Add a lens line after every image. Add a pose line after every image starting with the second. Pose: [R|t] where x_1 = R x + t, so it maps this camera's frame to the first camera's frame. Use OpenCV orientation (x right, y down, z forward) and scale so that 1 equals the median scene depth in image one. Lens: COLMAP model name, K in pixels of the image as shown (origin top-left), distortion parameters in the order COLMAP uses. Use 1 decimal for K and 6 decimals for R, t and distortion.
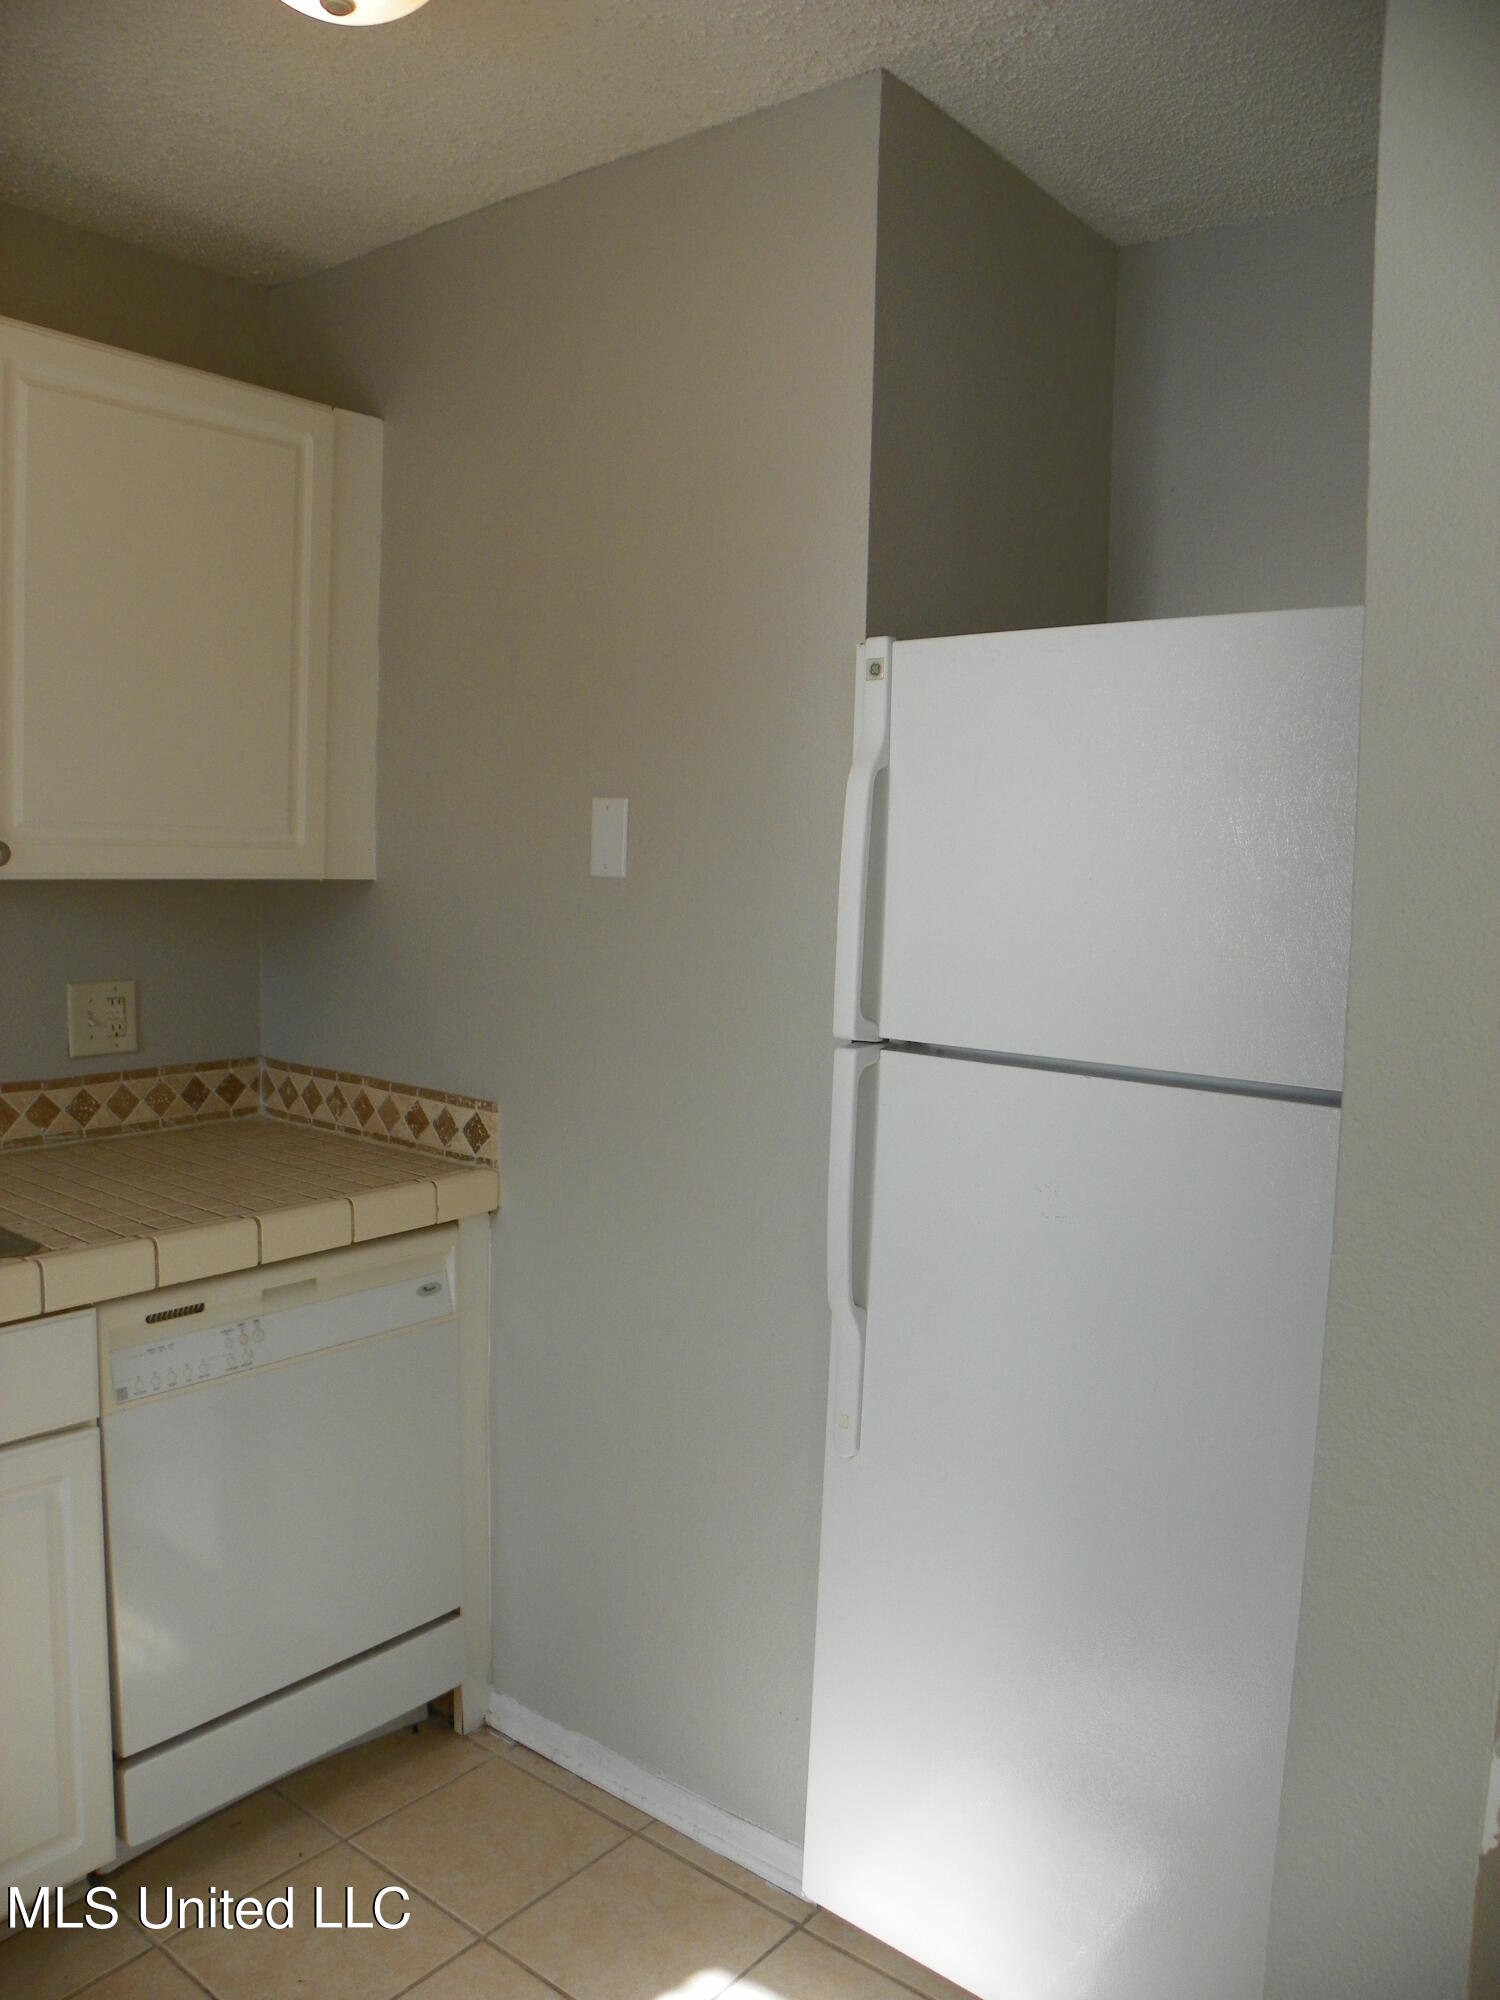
lens RADIAL K [[1526.7, 0, 750.0], [0, 1526.7, 1000.0], [0, 0, 1]] dist [-0.129894, 0.049046]
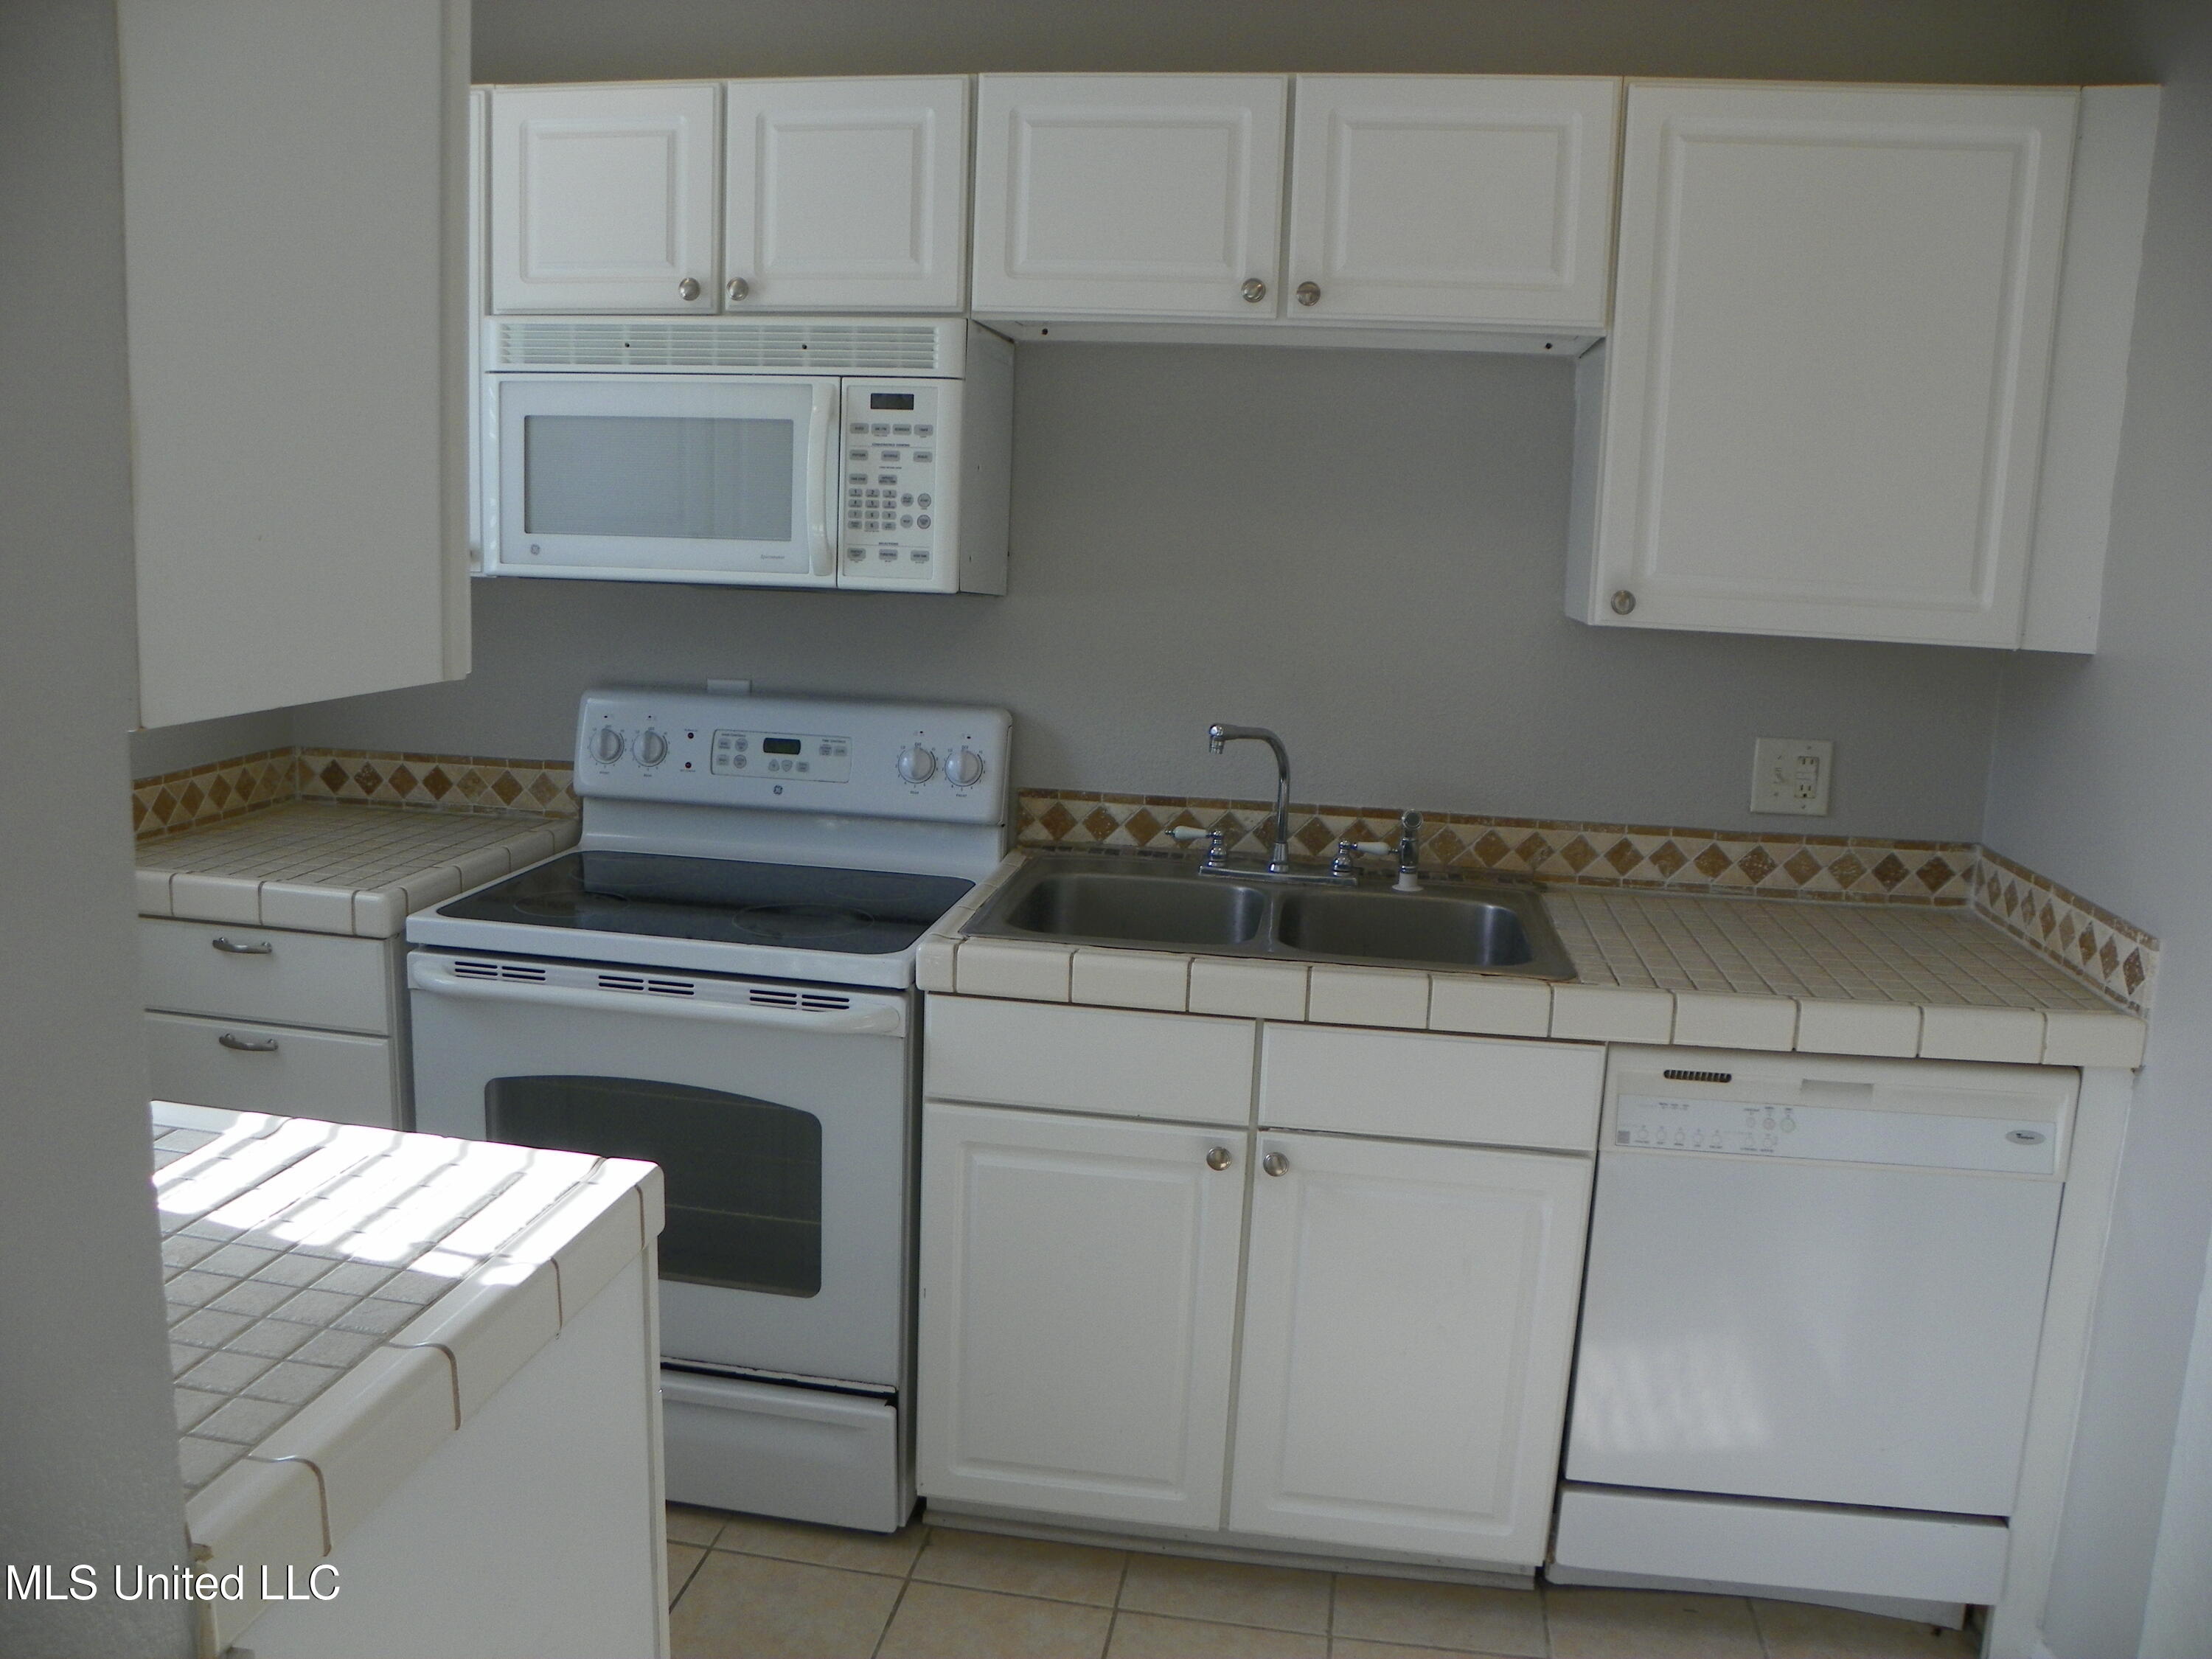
lens RADIAL K [[1688.6, 0, 1106.0], [0, 1688.6, 829.5], [0, 0, 1]] dist [-0.129894, 0.049046]
pose [[0.511374, 0.145951, -0.846874, 0.254954], [-0.105784, 0.988668, 0.106512, -0.021439], [0.852823, 0.035118, 0.521019, 0.070021]]
